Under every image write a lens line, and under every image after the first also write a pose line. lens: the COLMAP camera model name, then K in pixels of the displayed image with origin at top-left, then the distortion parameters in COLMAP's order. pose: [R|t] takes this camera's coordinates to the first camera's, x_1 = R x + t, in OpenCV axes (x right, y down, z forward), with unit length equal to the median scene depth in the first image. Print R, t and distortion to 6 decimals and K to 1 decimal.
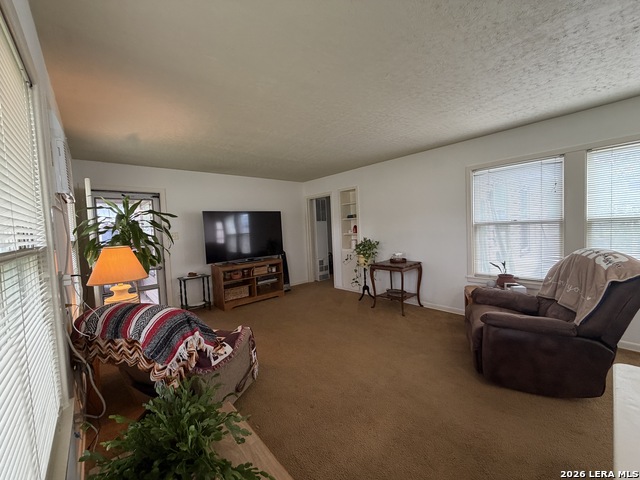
lens RADIAL K [[255.8, 0, 317.1], [0, 255.8, 239.6], [0, 0, 1]] dist [0.000506, -0.000233]
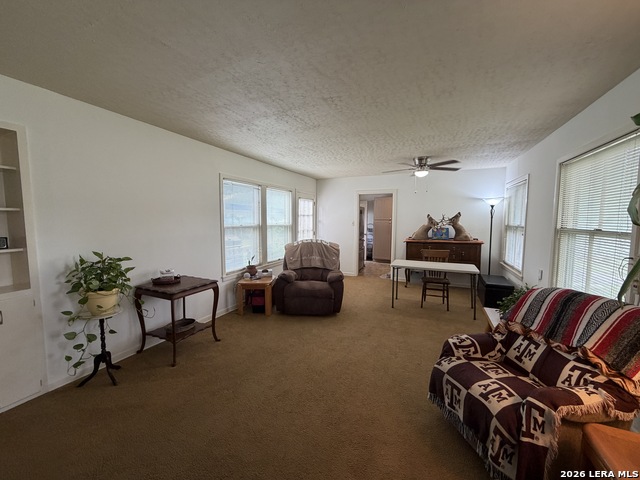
lens RADIAL K [[253.9, 0, 315.6], [0, 253.9, 239.1], [0, 0, 1]] dist [-0.000054, -0.000031]
pose [[-0.407608, -0.024372, 0.912832, -0.413687], [0.068712, 0.995991, 0.057275, -0.039106], [-0.910568, 0.086068, -0.404299, 0.848026]]
